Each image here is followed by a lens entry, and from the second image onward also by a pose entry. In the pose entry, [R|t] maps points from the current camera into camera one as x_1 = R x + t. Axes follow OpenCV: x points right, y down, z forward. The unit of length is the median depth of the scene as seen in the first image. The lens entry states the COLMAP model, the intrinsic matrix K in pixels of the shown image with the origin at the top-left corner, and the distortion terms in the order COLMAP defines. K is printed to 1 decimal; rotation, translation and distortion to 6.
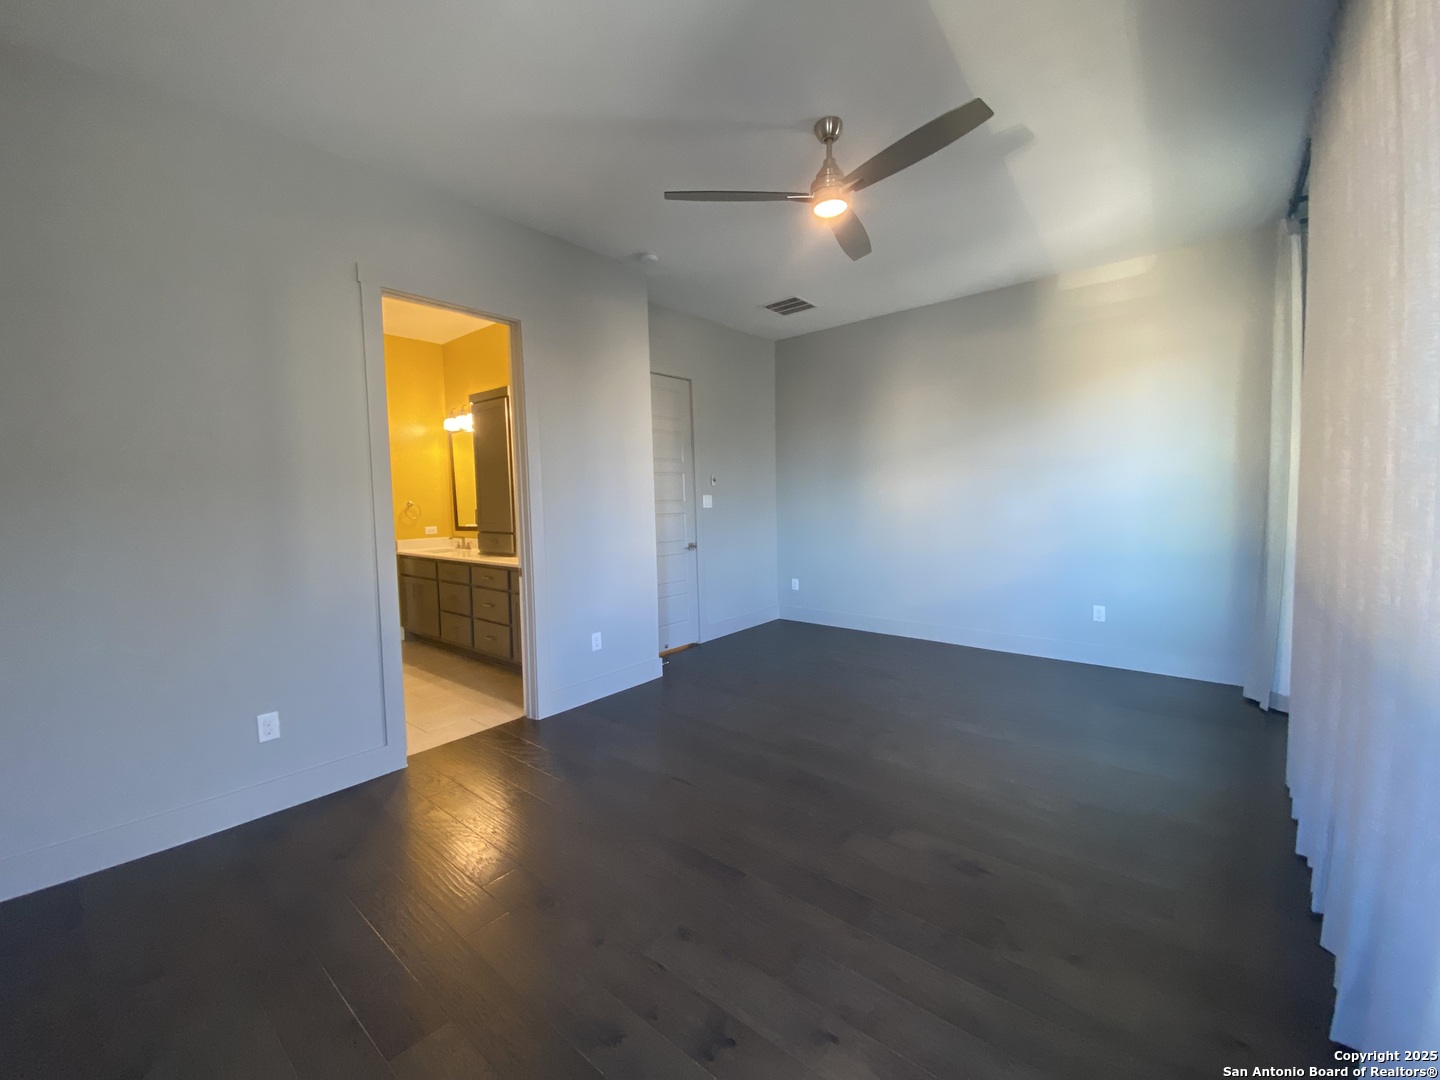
lens RADIAL K [[583.8, 0, 728.0], [0, 583.8, 532.9], [0, 0, 1]] dist [-0.001823, -0.010149]
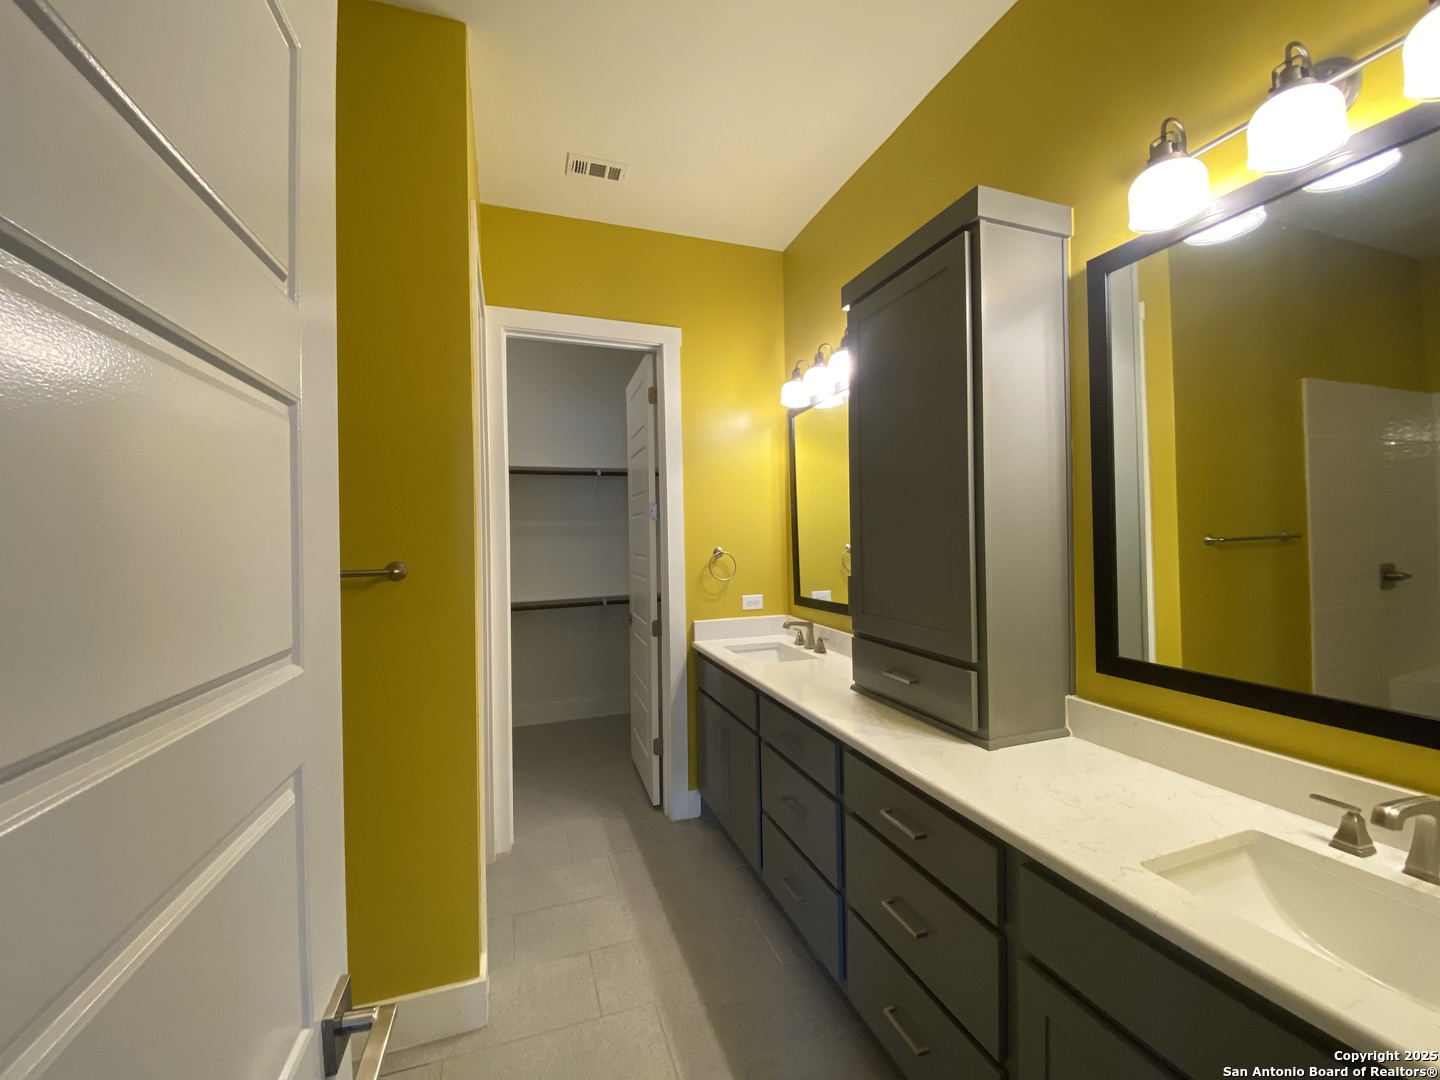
lens RADIAL K [[583.8, 0, 724.3], [0, 583.8, 538.5], [0, 0, 1]] dist [-0.001823, -0.010149]
pose [[0.857889, 0.009110, -0.513755, -0.267717], [-0.034993, 0.998557, -0.040726, -0.040797], [0.512642, 0.052916, 0.856970, 0.546284]]
